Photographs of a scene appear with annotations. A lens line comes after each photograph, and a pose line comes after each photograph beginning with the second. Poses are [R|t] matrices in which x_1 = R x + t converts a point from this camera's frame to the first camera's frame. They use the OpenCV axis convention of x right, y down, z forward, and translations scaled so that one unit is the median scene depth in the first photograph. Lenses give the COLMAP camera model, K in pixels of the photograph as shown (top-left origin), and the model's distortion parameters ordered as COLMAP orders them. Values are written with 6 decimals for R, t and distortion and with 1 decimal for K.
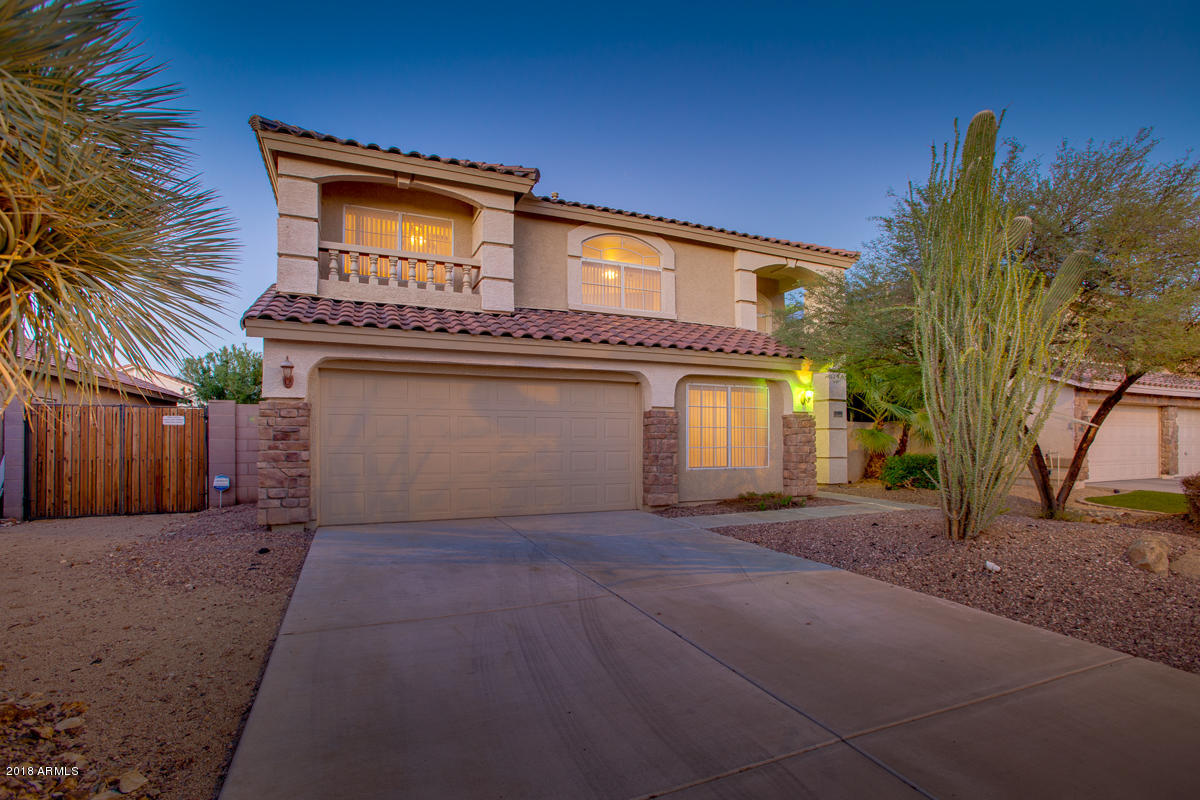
lens RADIAL K [[557.7, 0, 599.0], [0, 557.7, 446.4], [0, 0, 1]] dist [-0.019900, 0.000049]
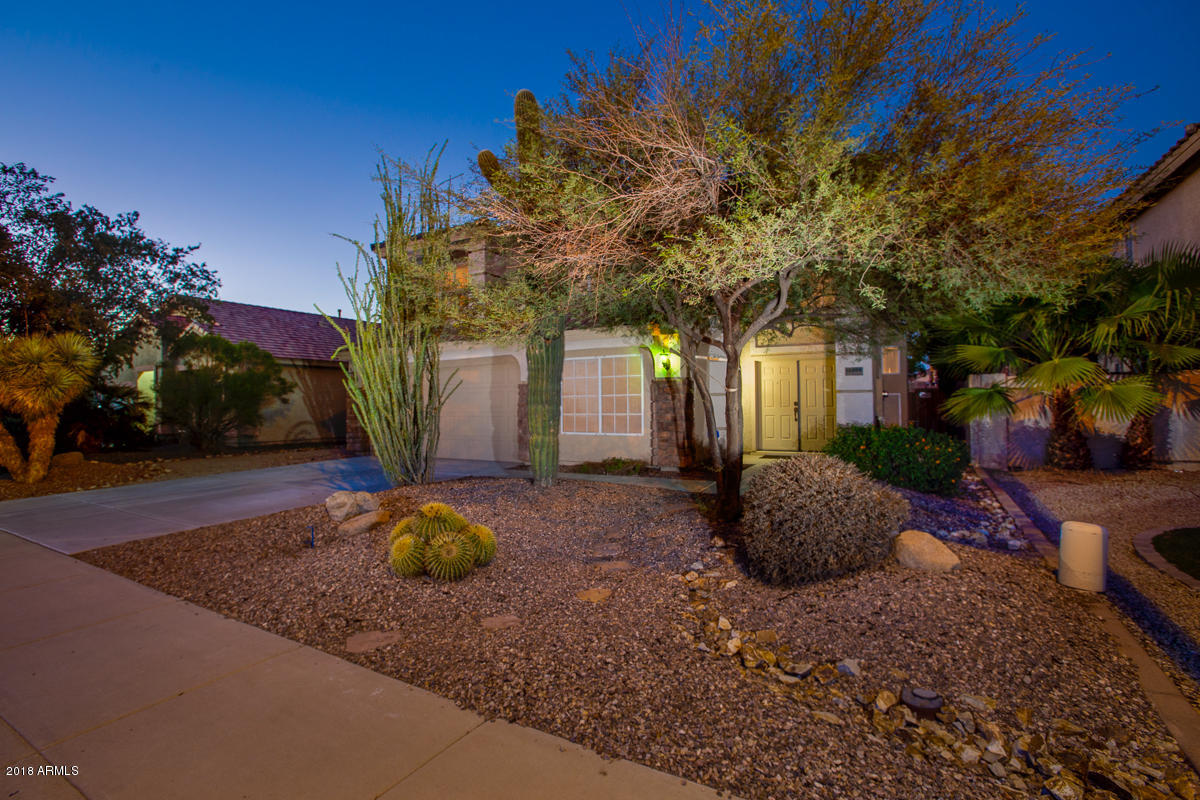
lens RADIAL K [[563.7, 0, 600.0], [0, 563.7, 400.0], [0, 0, 1]] dist [-0.040280, 0.000528]
pose [[0.604244, -0.017641, -0.796604, 1.240560], [-0.003906, 0.999677, -0.025100, 0.002338], [0.796790, 0.018278, 0.603980, 0.385772]]
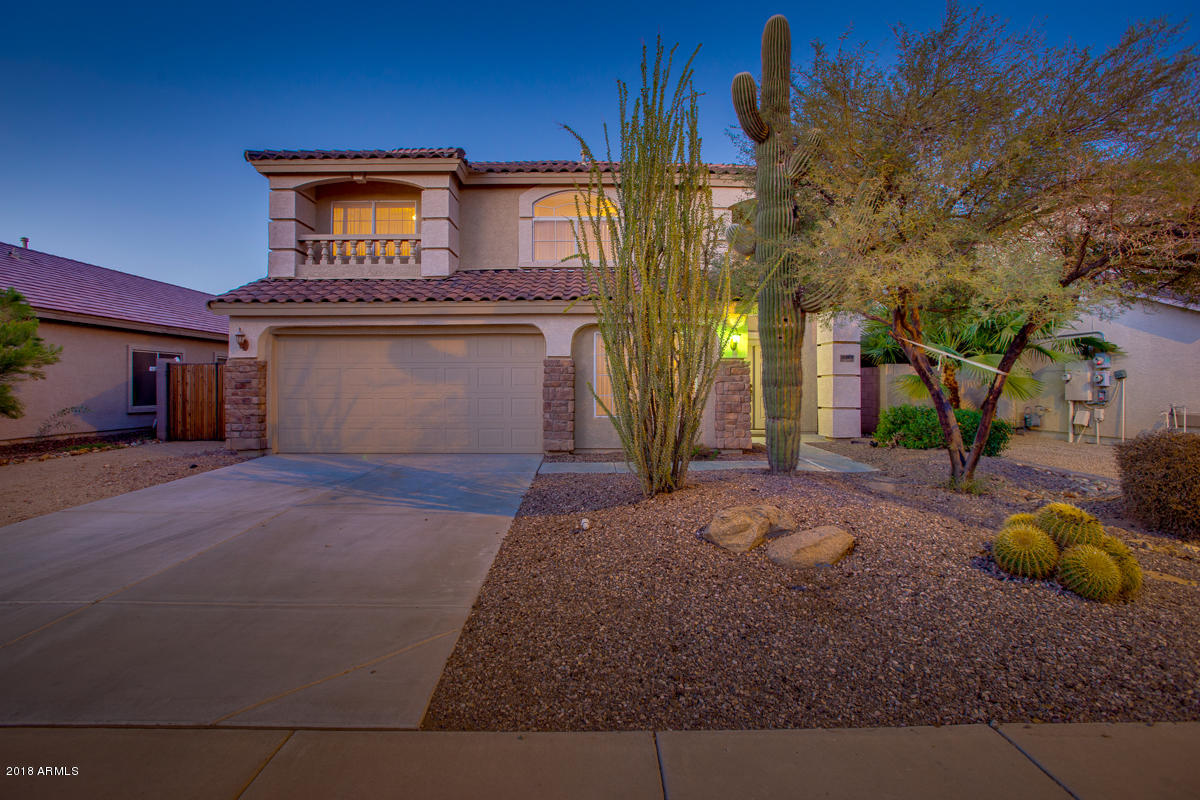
lens RADIAL K [[563.7, 0, 600.0], [0, 563.7, 400.0], [0, 0, 1]] dist [-0.040280, 0.000528]
pose [[0.924709, 0.009835, -0.380547, 0.611643], [-0.004020, 0.999863, 0.016073, -0.007170], [0.380653, -0.013333, 0.924622, 0.054154]]
